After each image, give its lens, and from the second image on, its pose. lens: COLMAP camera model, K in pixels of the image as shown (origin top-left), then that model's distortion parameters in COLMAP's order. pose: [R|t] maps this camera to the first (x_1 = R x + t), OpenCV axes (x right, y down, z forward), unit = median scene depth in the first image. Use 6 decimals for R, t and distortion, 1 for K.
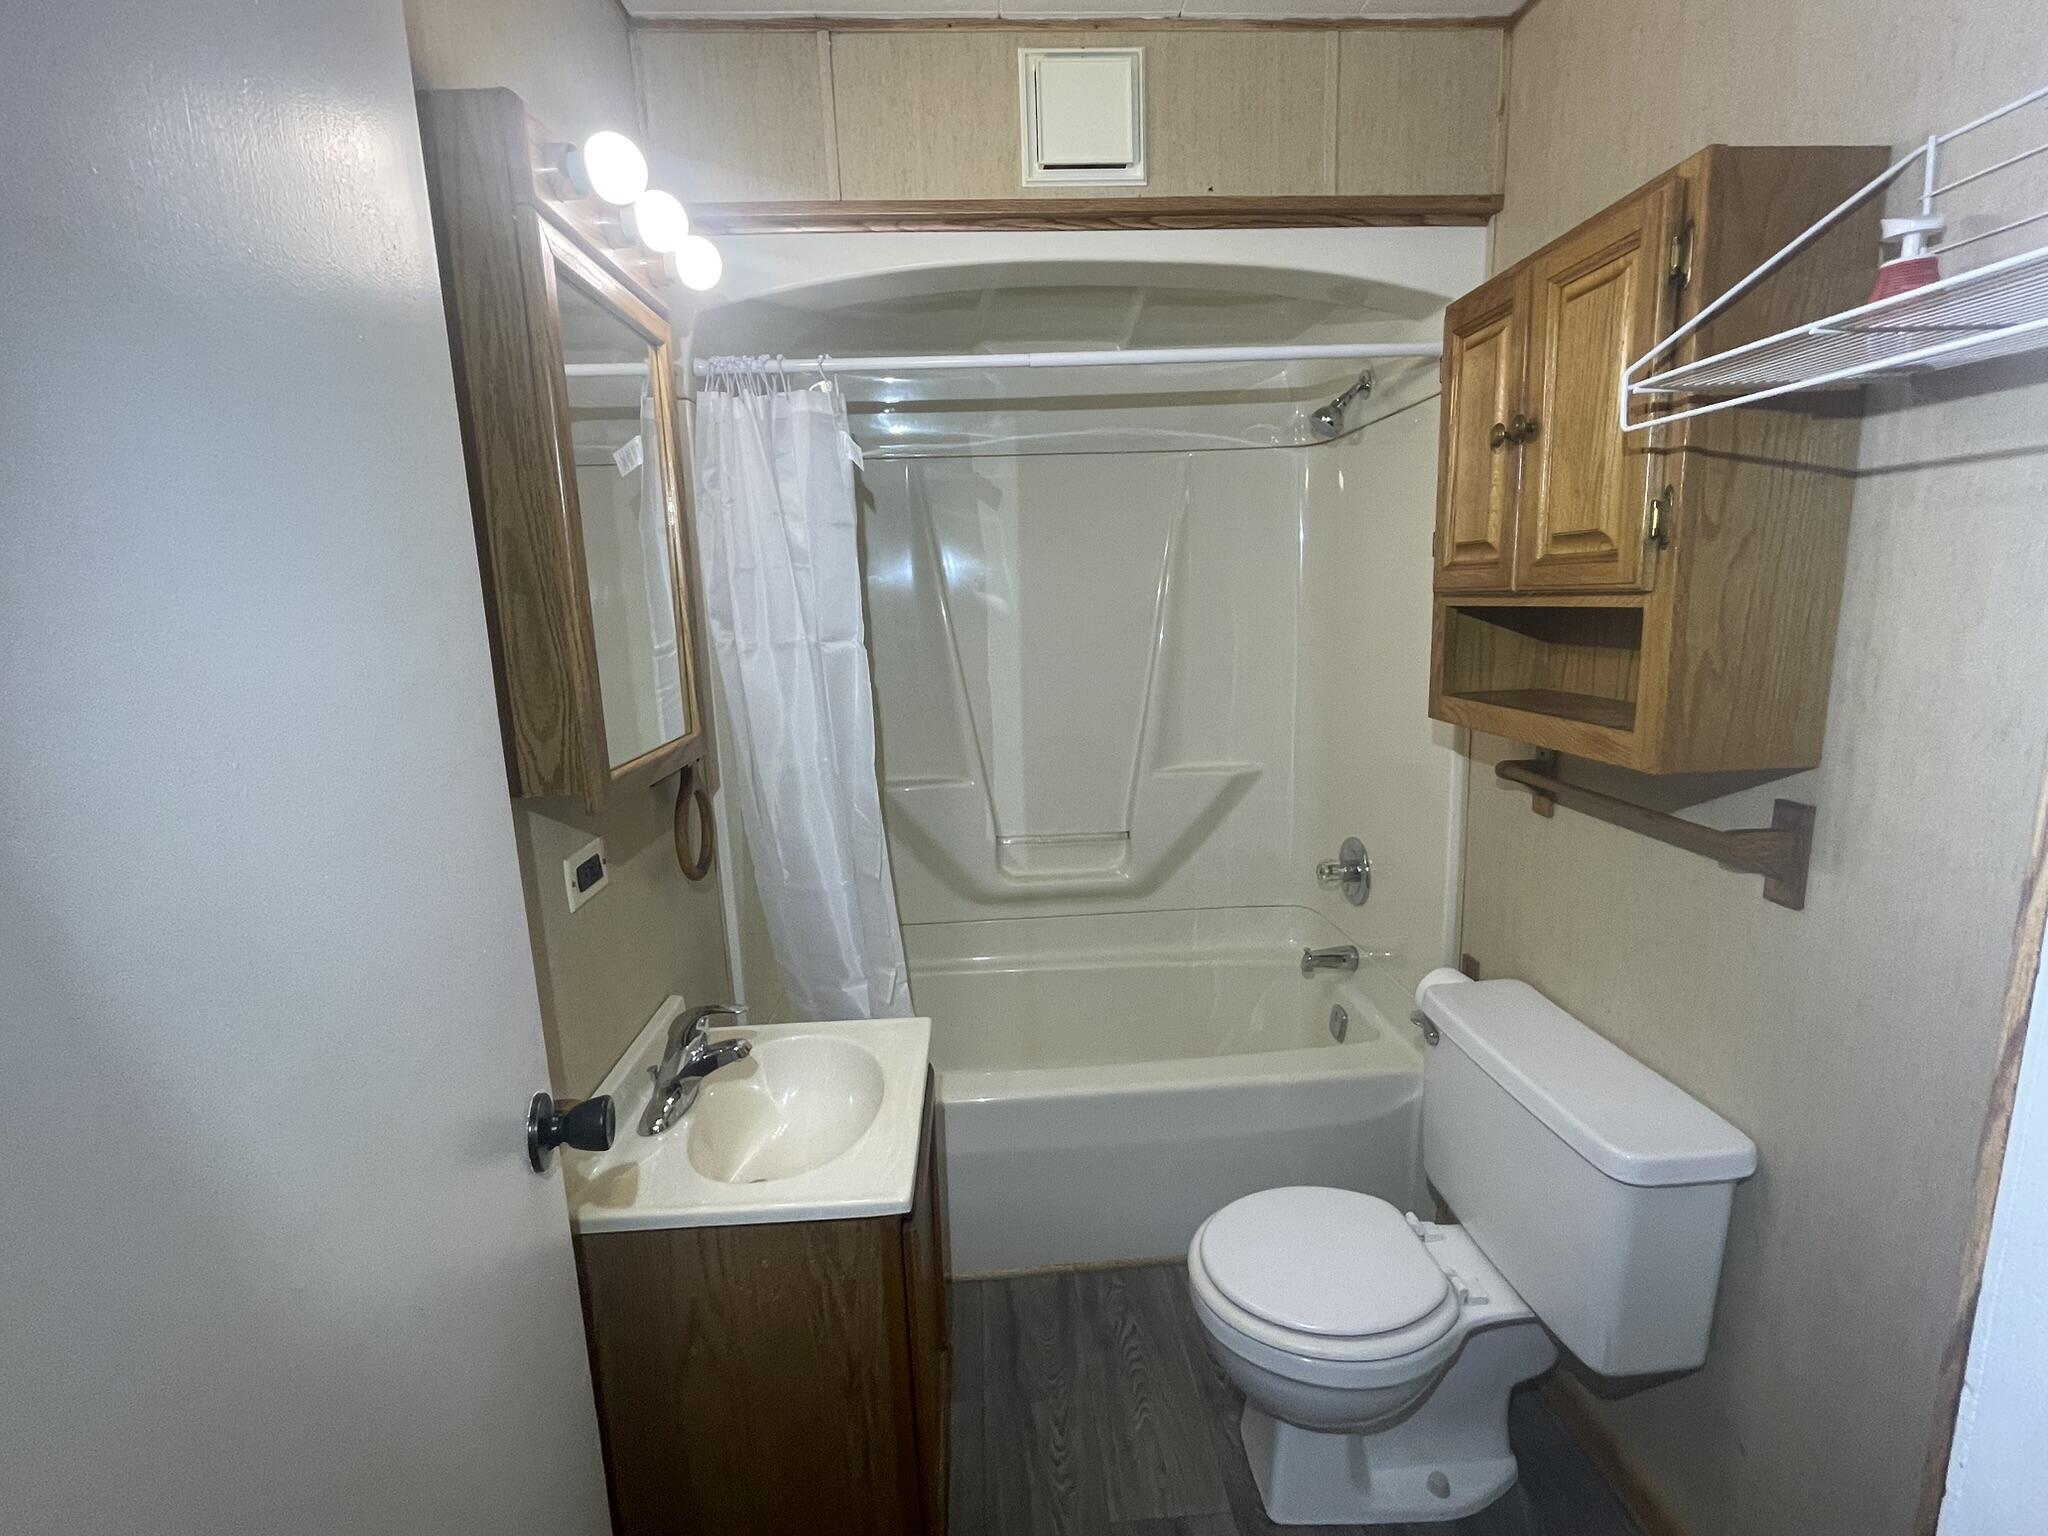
lens RADIAL K [[930.9, 0, 1008.9], [0, 930.9, 773.1], [0, 0, 1]] dist [0.000689, -0.000114]
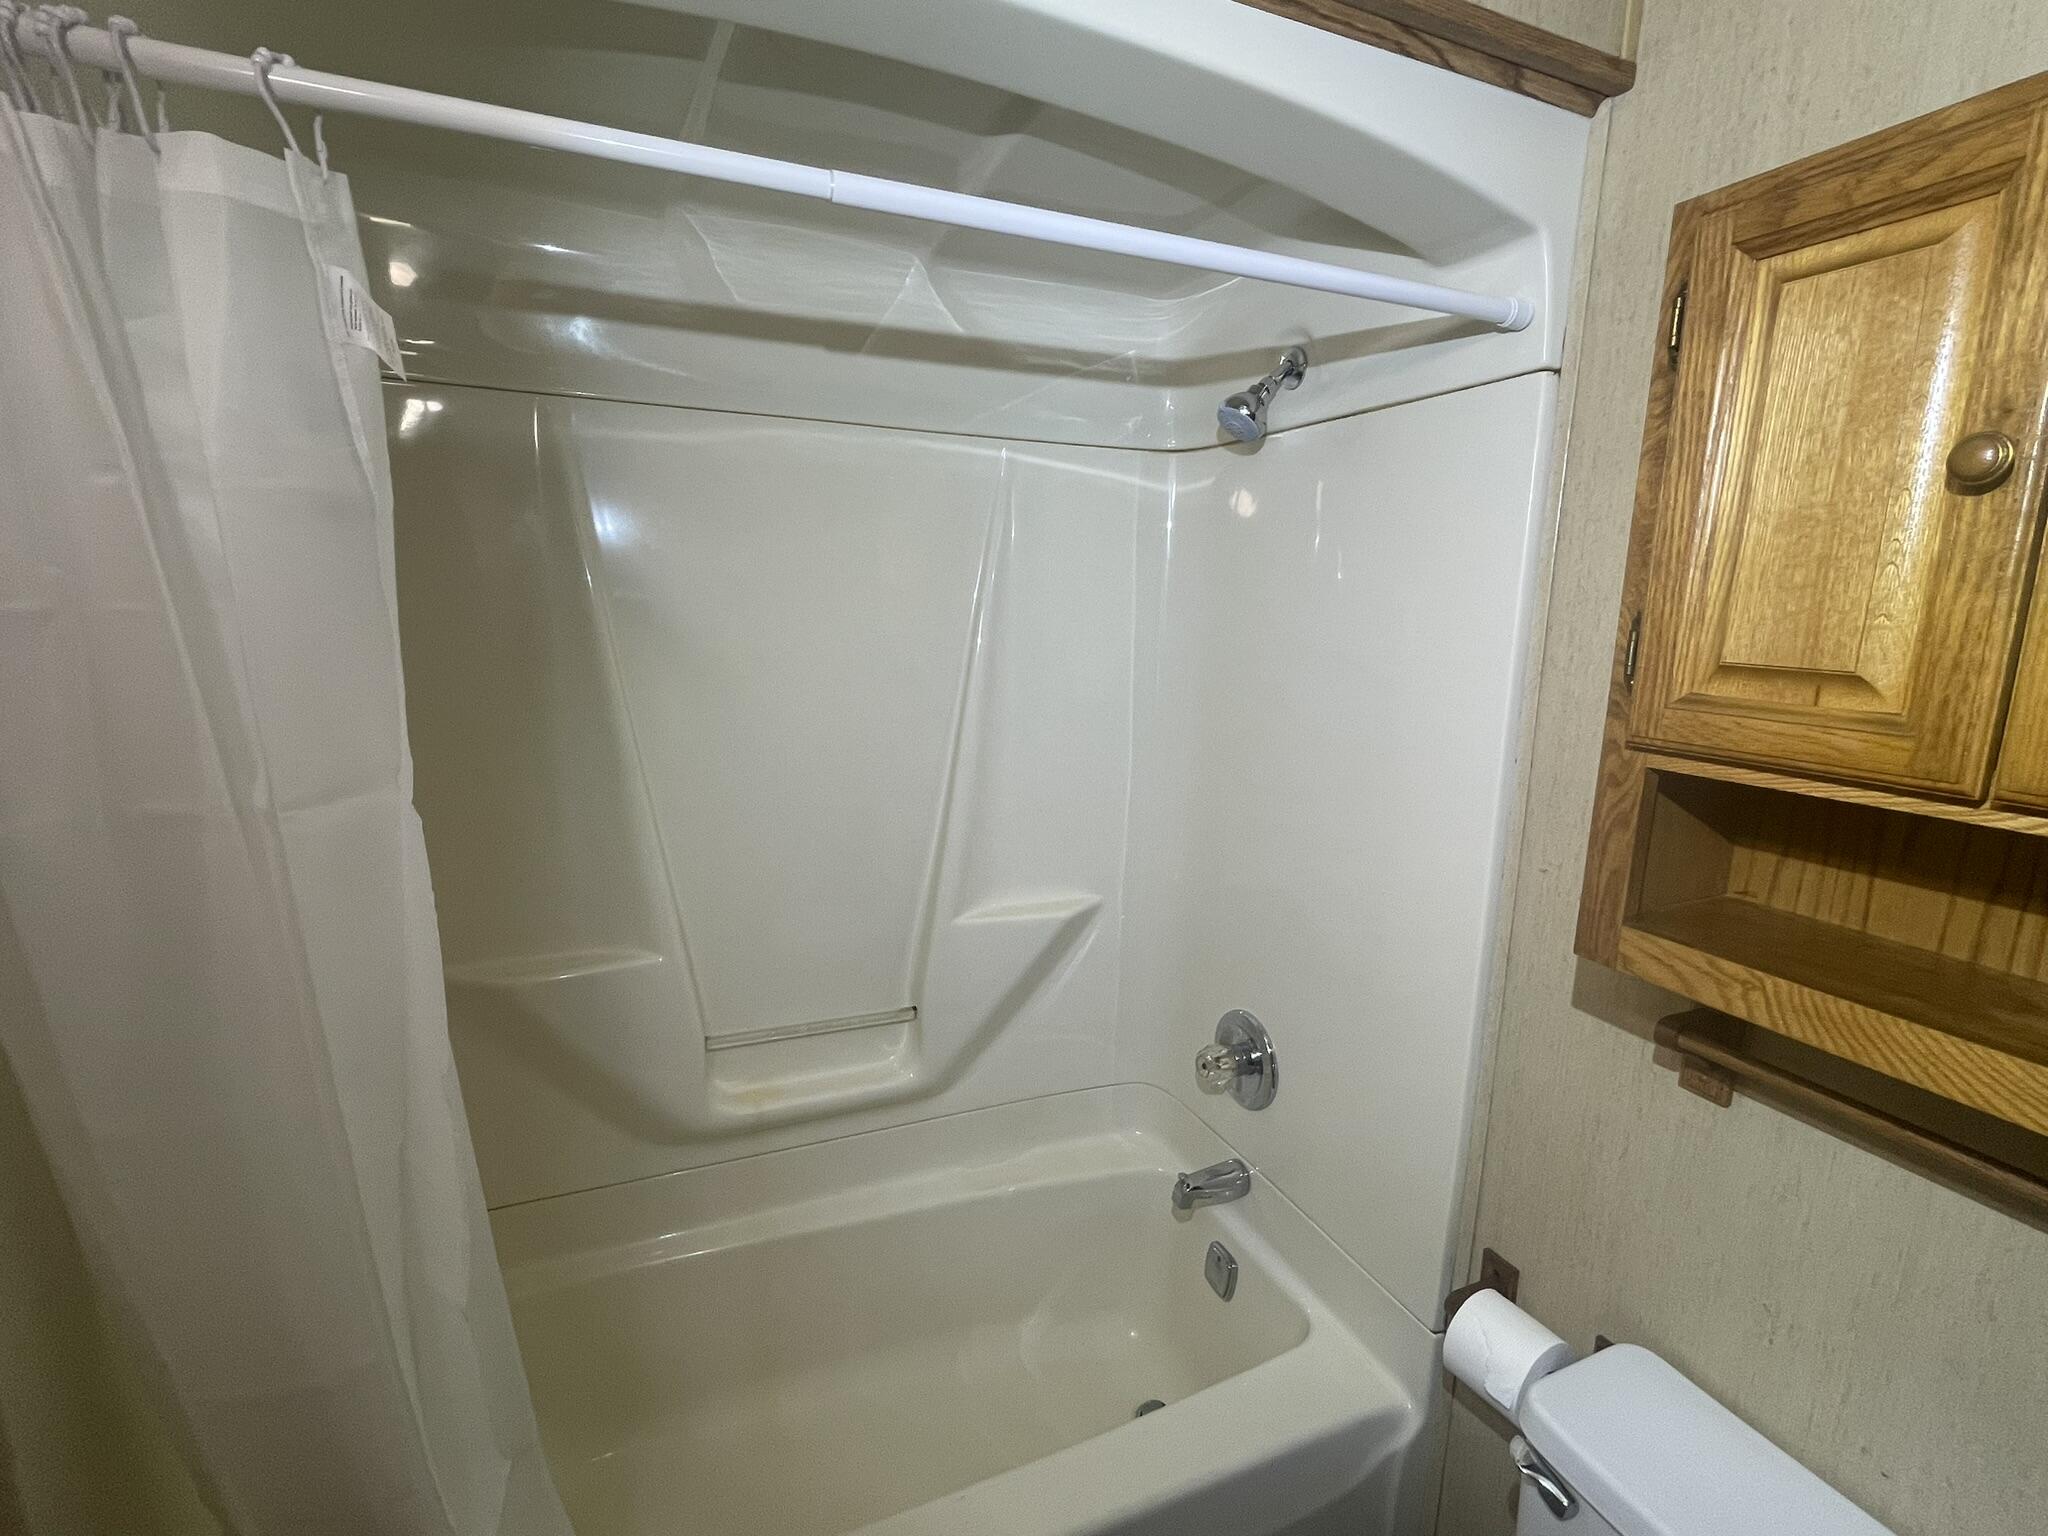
lens RADIAL K [[930.9, 0, 1012.5], [0, 930.9, 767.8], [0, 0, 1]] dist [0.000689, -0.000114]
pose [[0.937040, -0.007116, 0.349149, -0.052359], [0.008278, 0.999964, -0.001836, -0.155021], [-0.349124, 0.004610, 0.937065, 0.531048]]
